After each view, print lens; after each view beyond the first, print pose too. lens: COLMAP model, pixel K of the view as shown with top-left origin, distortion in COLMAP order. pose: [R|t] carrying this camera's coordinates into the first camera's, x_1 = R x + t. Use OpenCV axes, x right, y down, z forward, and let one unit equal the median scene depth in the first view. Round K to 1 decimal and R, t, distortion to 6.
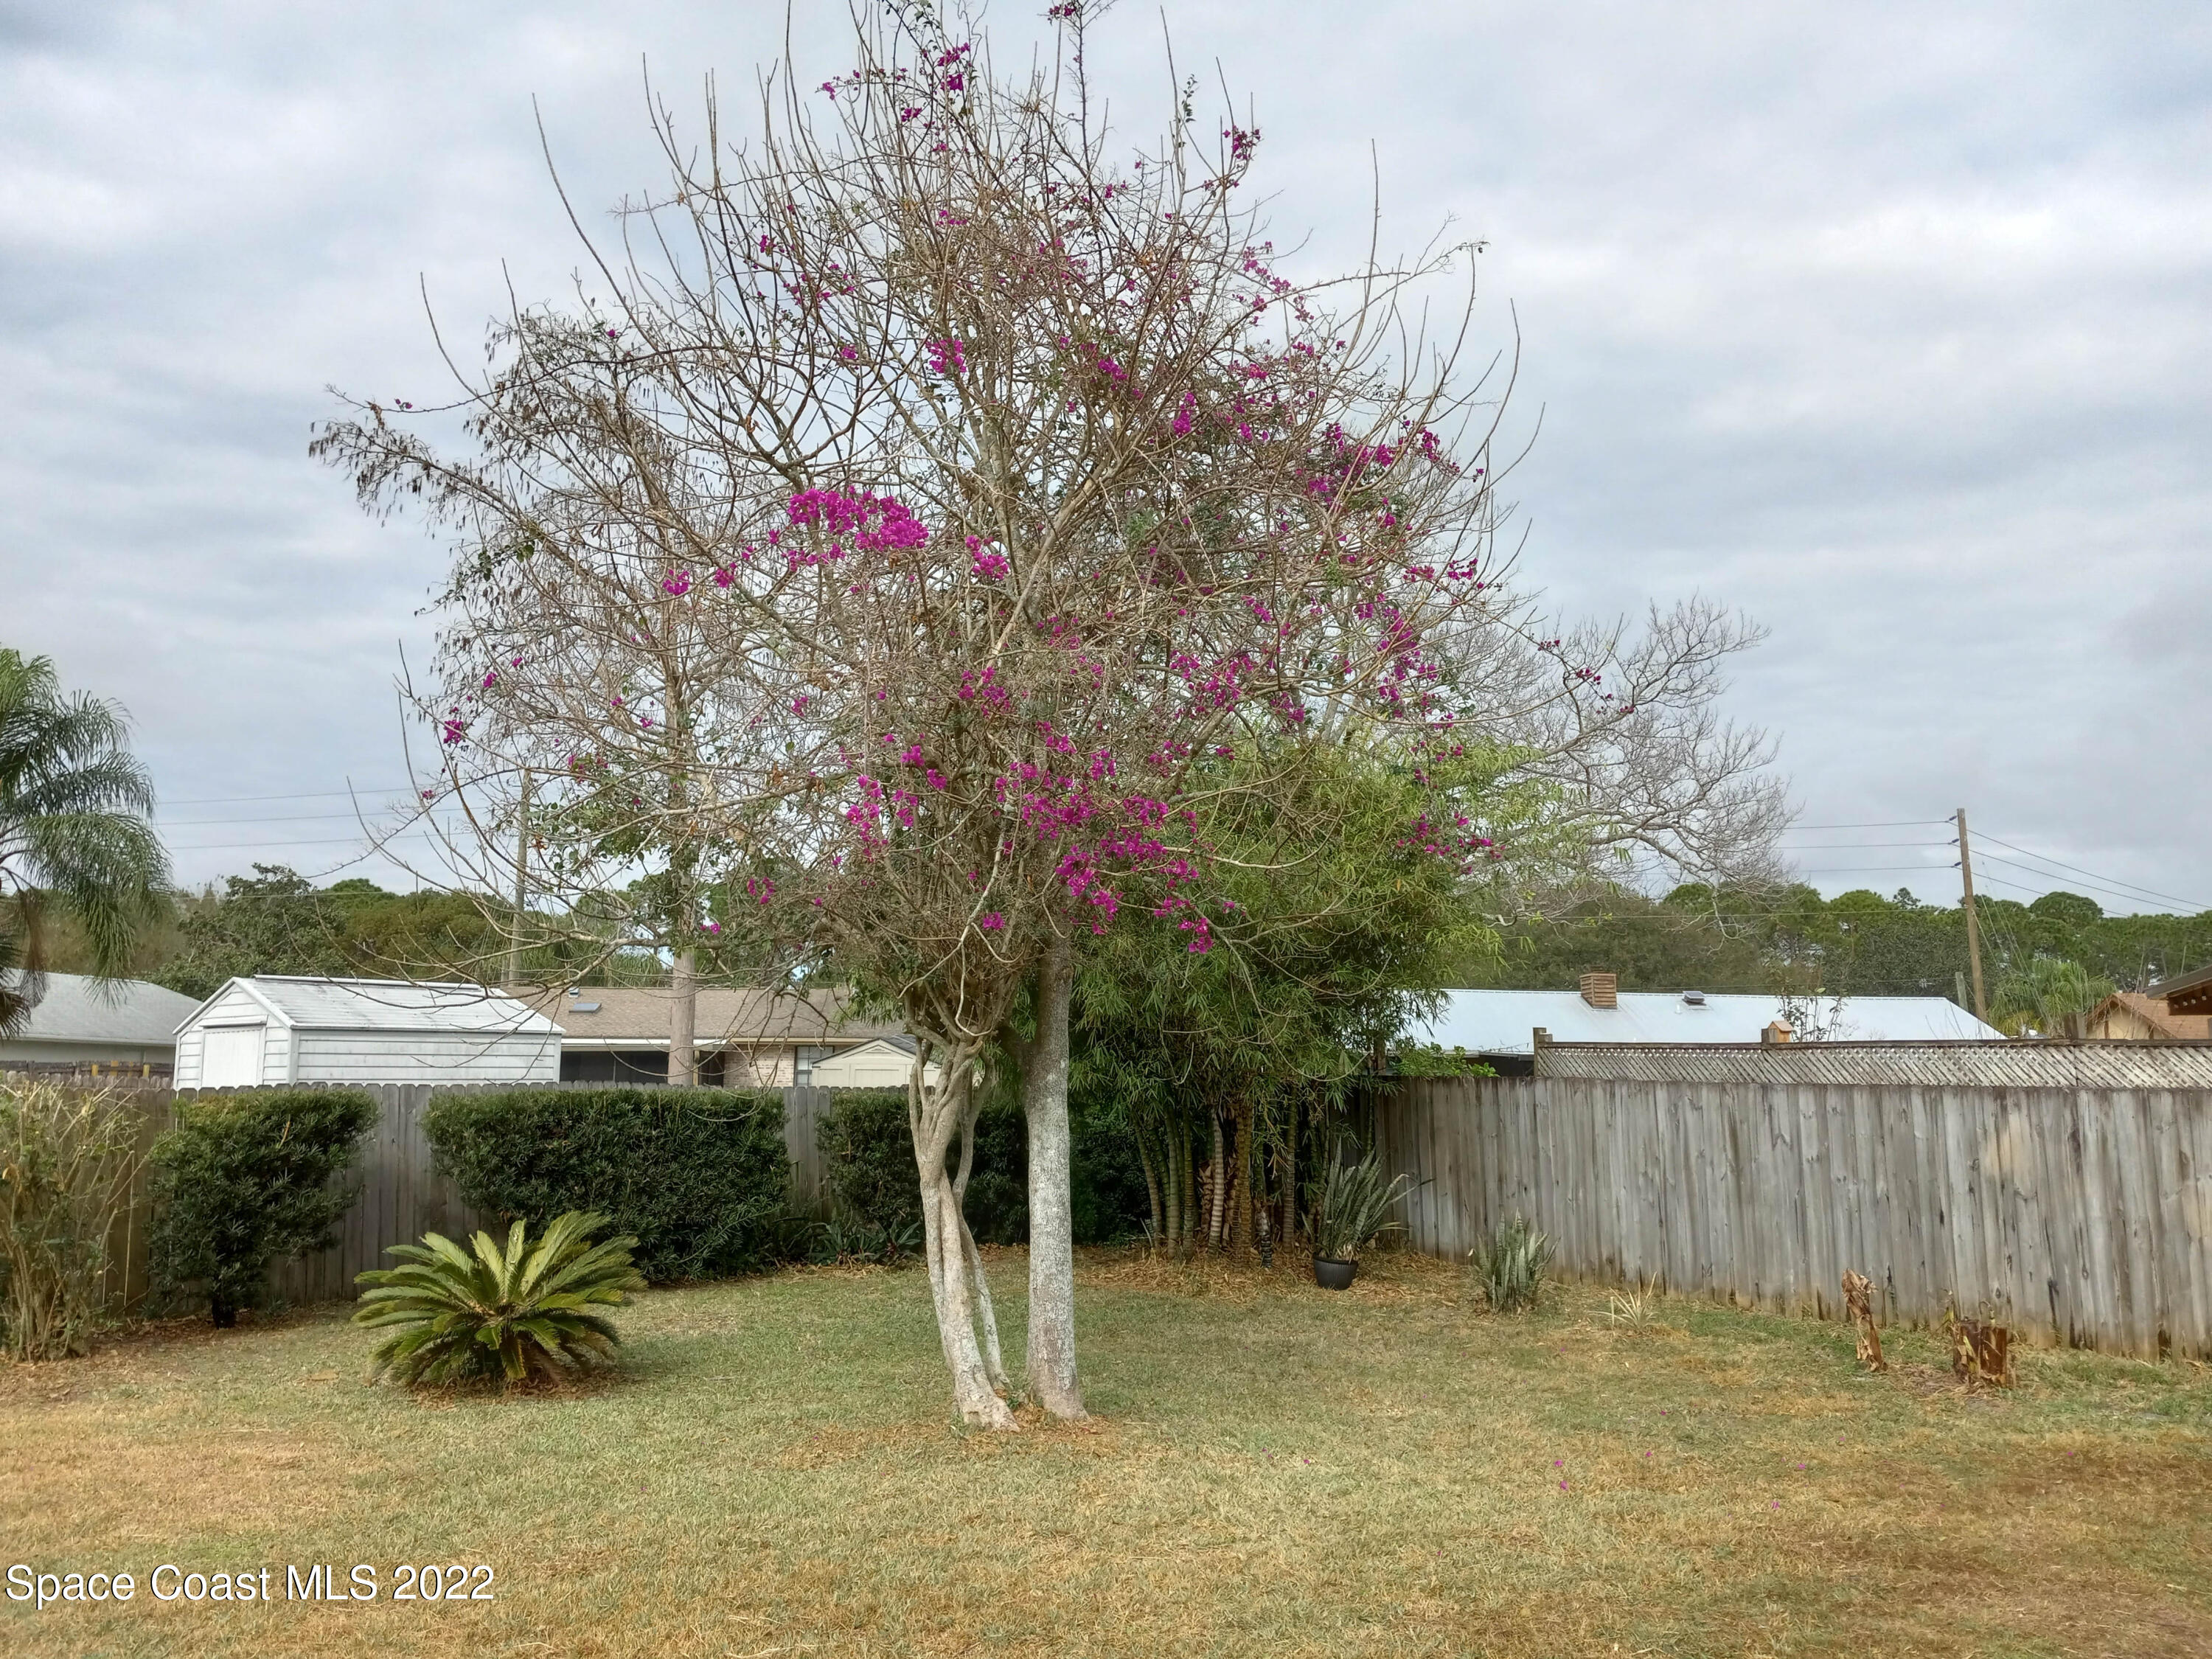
lens RADIAL K [[2240.0, 0, 1264.4], [0, 2240.0, 755.9], [0, 0, 1]] dist [0.082957, -0.204414]
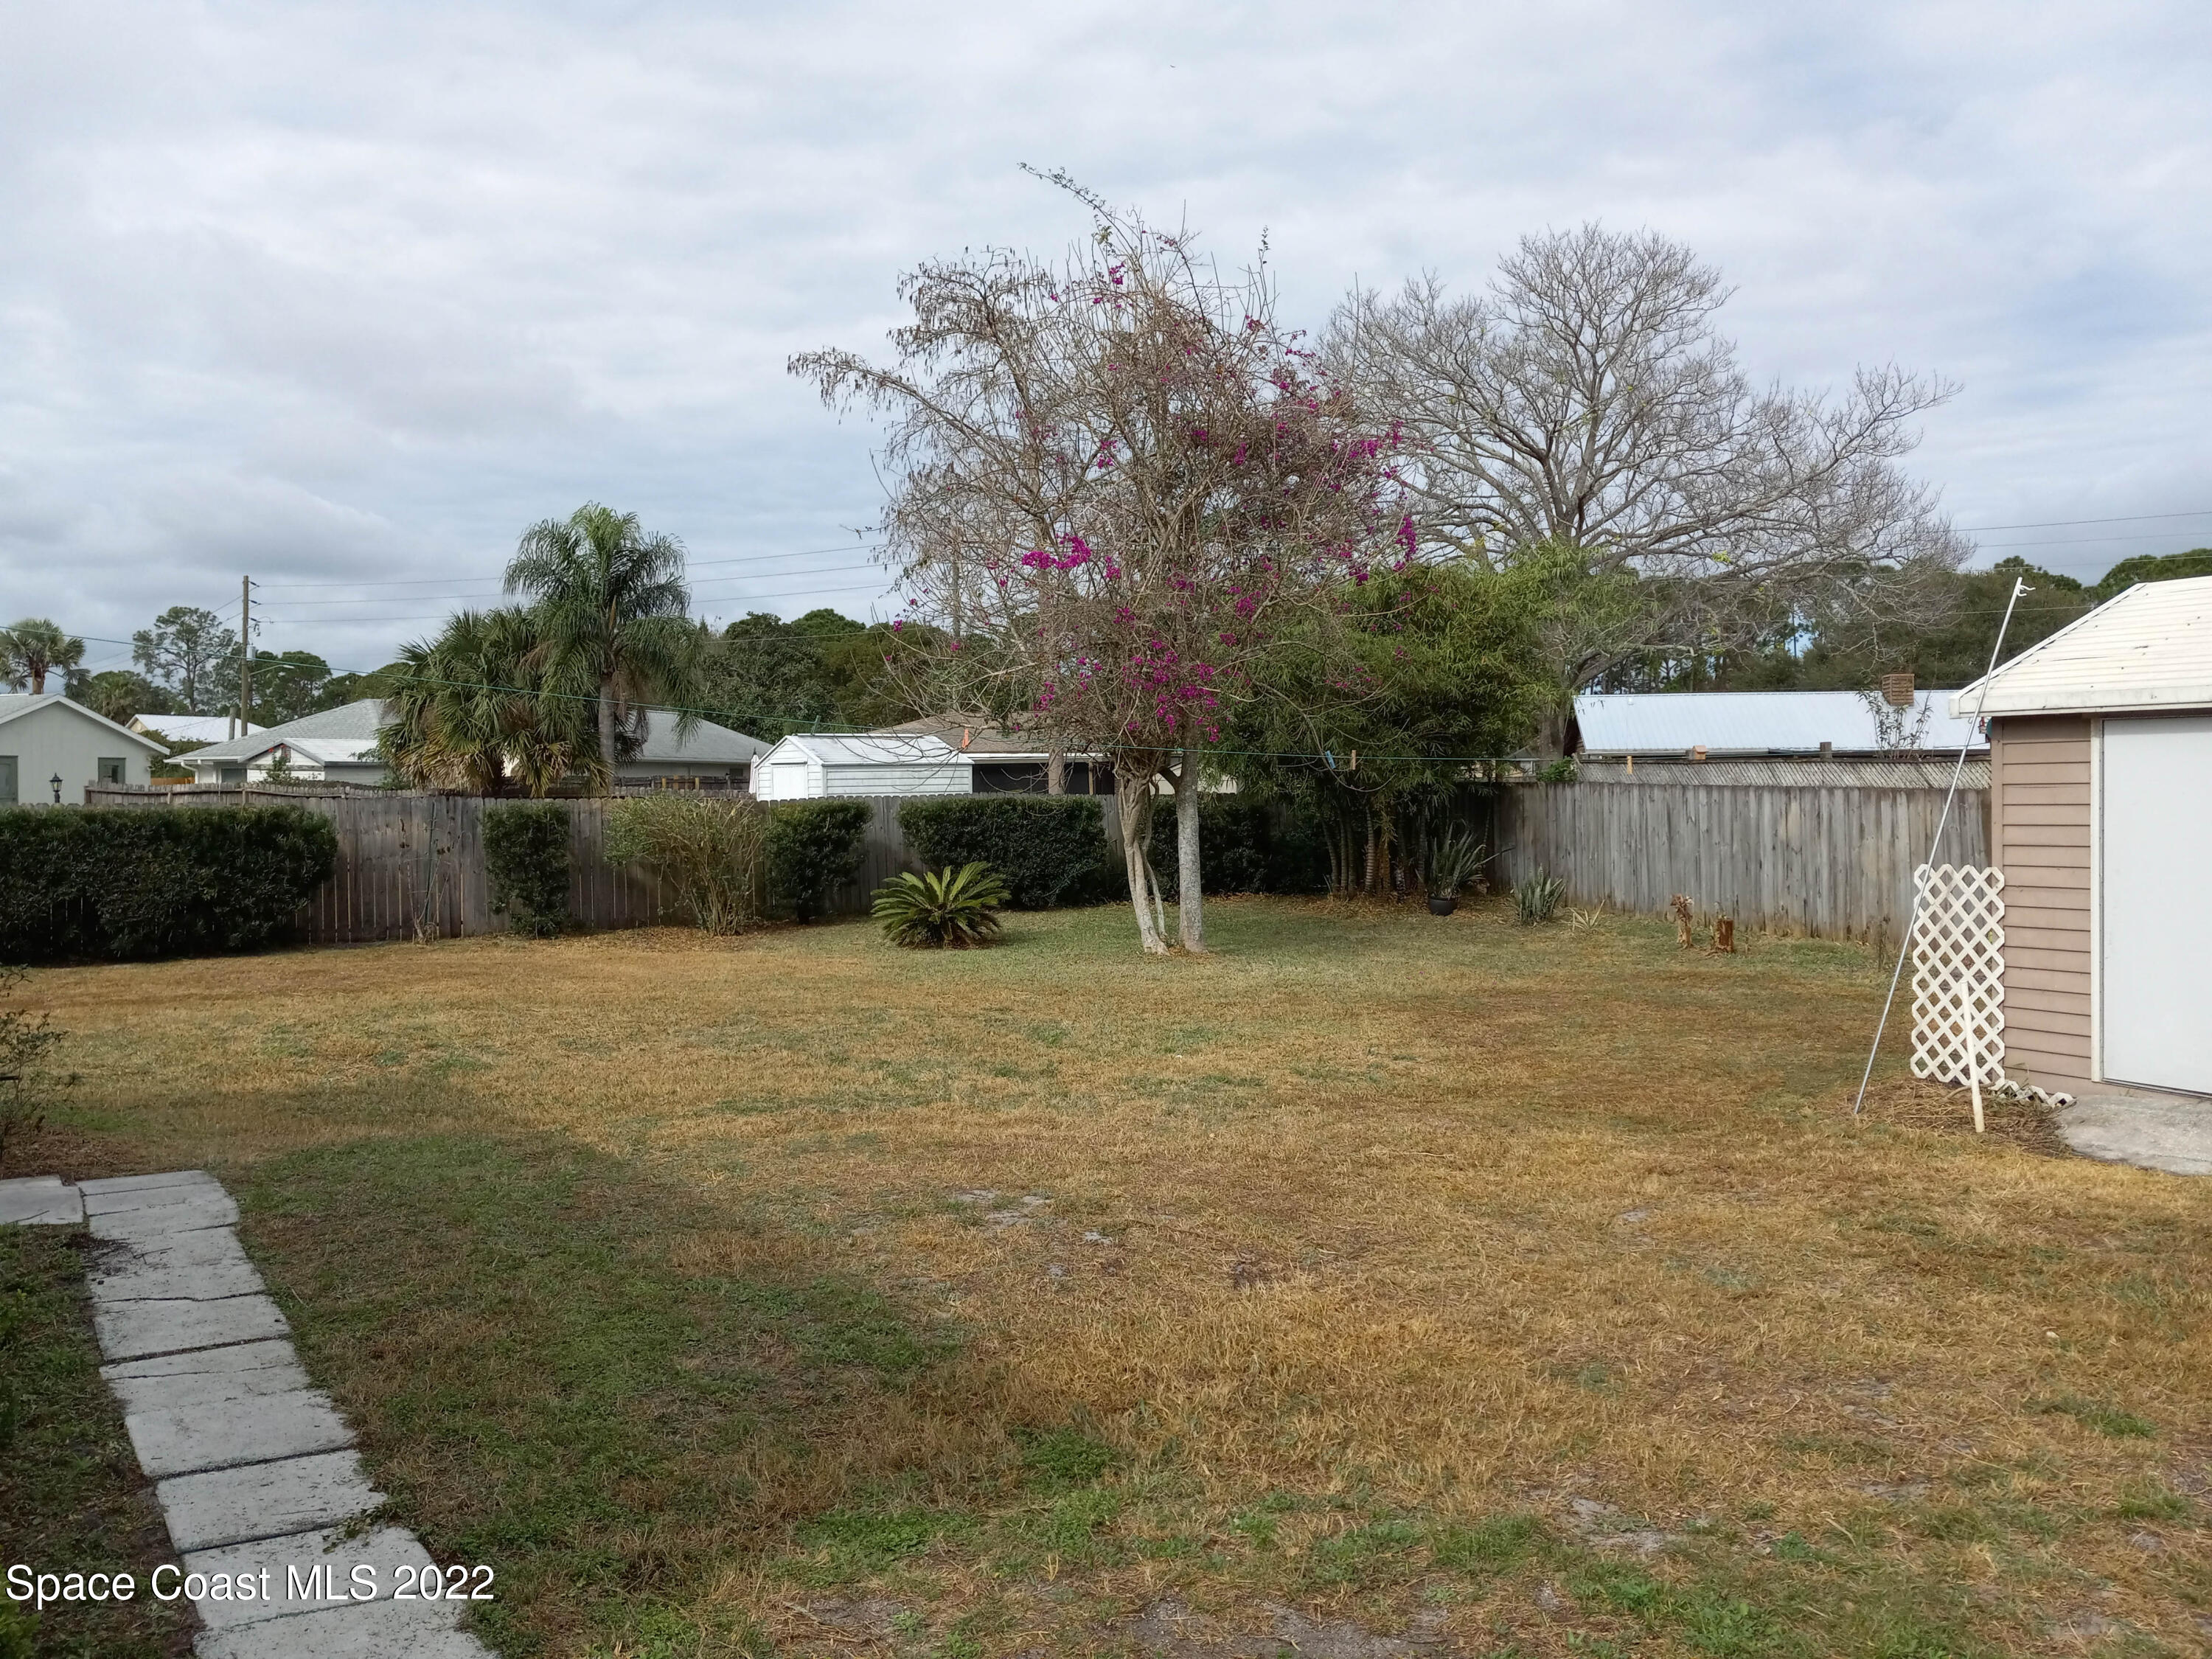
lens RADIAL K [[1802.6, 0, 1106.0], [0, 1802.6, 829.5], [0, 0, 1]] dist [0.269765, -0.778742]
pose [[0.972271, -0.008486, -0.233703, 0.129678], [0.047939, 0.985351, 0.163662, -0.057409], [0.228890, -0.170327, 0.958435, -0.354165]]
